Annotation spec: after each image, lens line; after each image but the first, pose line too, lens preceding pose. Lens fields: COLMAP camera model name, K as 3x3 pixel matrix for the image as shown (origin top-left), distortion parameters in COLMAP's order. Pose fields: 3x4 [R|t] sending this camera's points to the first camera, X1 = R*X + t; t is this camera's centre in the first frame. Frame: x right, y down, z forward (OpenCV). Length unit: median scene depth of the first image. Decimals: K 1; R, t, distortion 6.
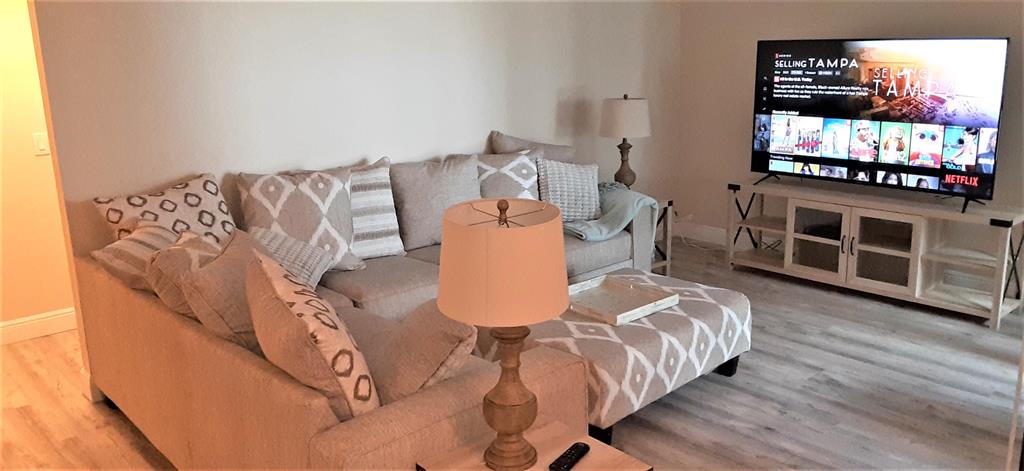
lens RADIAL K [[843.8, 0, 511.4], [0, 843.8, 238.2], [0, 0, 1]] dist [0.019390, -0.037462]
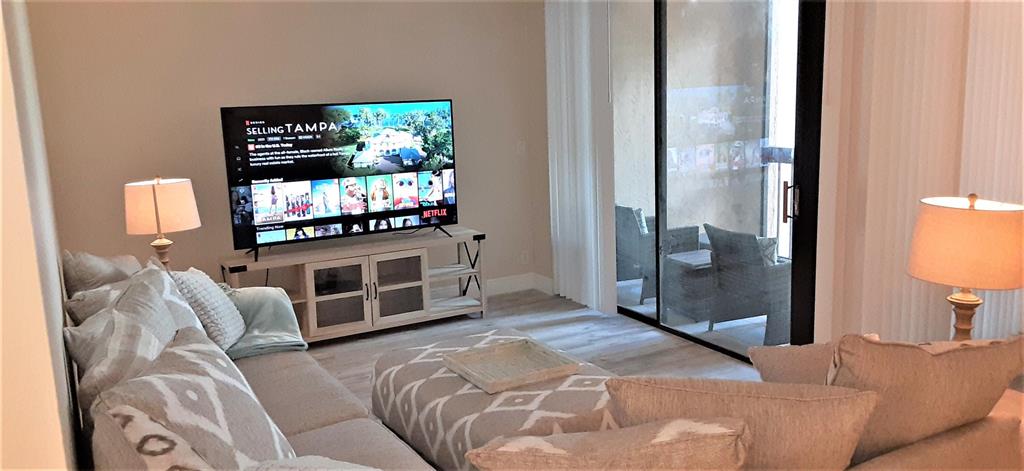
lens RADIAL K [[843.8, 0, 512.5], [0, 843.8, 234.2], [0, 0, 1]] dist [0.019390, -0.037462]
pose [[0.172357, -0.153639, 0.972979, -0.600186], [0.251598, 0.961864, 0.107315, -0.130251], [-0.952361, 0.226303, 0.204439, 0.584714]]
